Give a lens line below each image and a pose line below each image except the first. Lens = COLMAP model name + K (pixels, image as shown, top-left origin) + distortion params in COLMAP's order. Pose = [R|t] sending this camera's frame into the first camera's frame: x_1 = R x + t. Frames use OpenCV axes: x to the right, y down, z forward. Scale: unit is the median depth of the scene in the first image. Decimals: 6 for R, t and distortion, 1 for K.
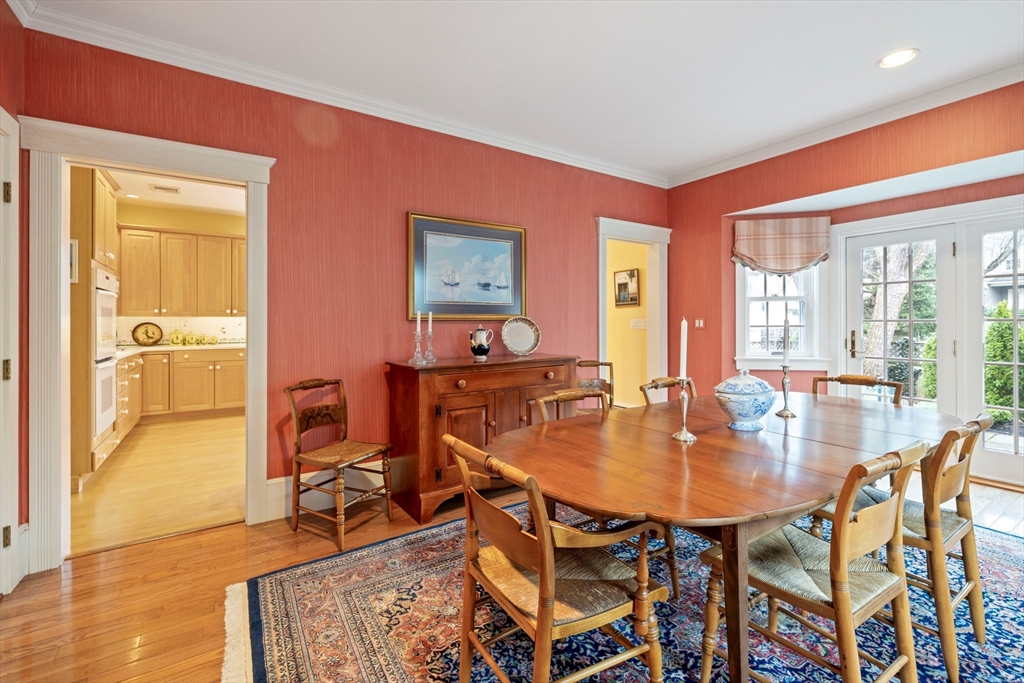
lens RADIAL K [[433.9, 0, 509.0], [0, 433.9, 321.7], [0, 0, 1]] dist [-0.000247, -0.001495]
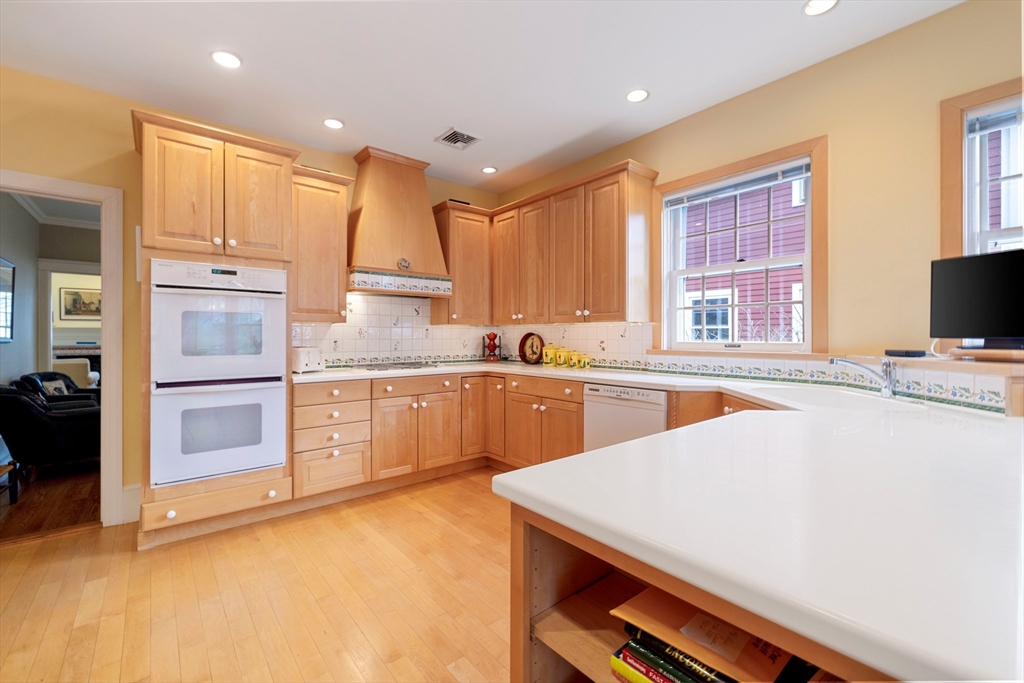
lens RADIAL K [[433.9, 0, 498.0], [0, 433.9, 335.2], [0, 0, 1]] dist [-0.000247, -0.001495]
pose [[0.097077, 0.001663, -0.995275, -0.088603], [0.004754, 0.999986, 0.002134, 0.004085], [0.995265, -0.004939, 0.097068, 0.871685]]
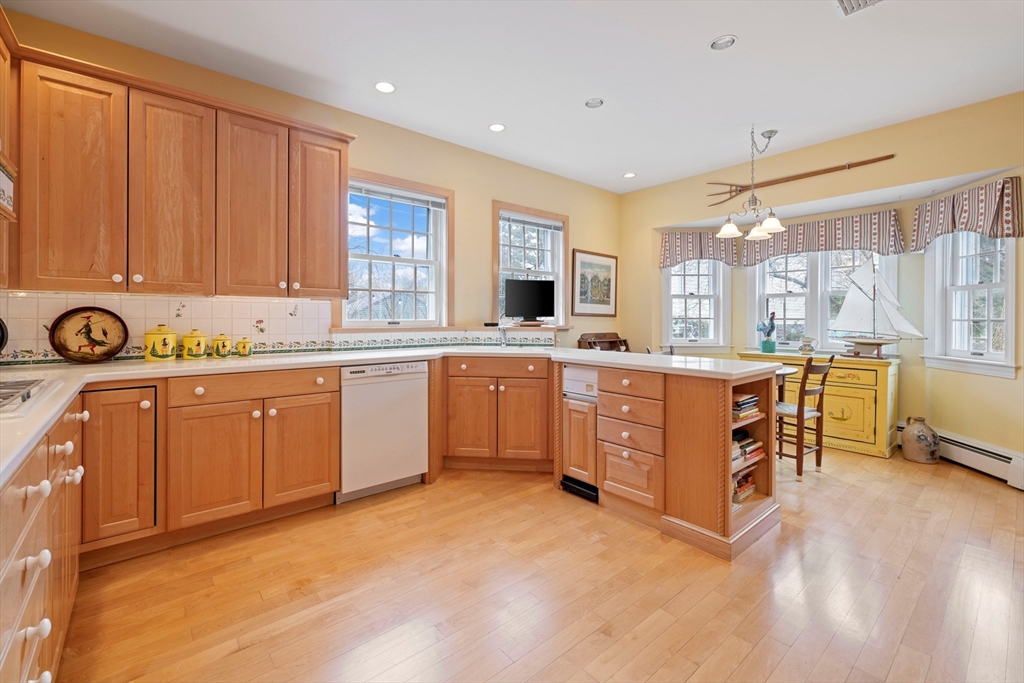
lens RADIAL K [[433.9, 0, 508.0], [0, 433.9, 317.8], [0, 0, 1]] dist [-0.000247, -0.001495]
pose [[0.992678, 0.008224, 0.120509, -0.484753], [-0.008963, 0.999944, 0.005594, 0.006377], [-0.120456, -0.006633, 0.992697, 0.537087]]
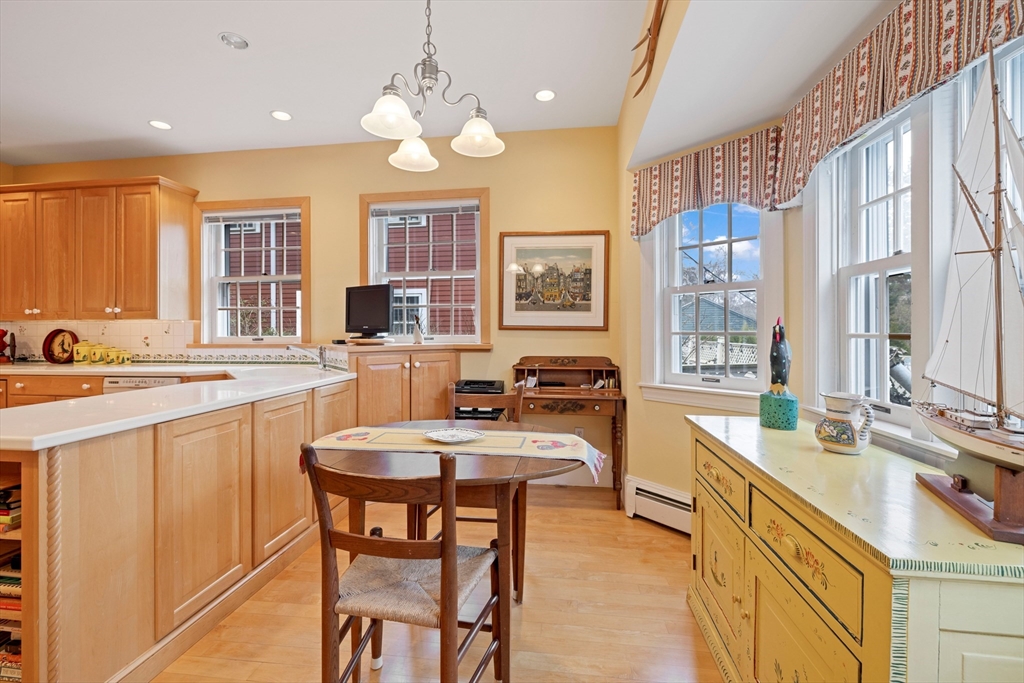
lens RADIAL K [[433.9, 0, 512.2], [0, 433.9, 328.3], [0, 0, 1]] dist [-0.000247, -0.001495]
pose [[0.762155, -0.002423, -0.647390, 0.159389], [0.005123, 0.999984, 0.002288, 0.002451], [0.647374, -0.005060, 0.762155, 0.942811]]
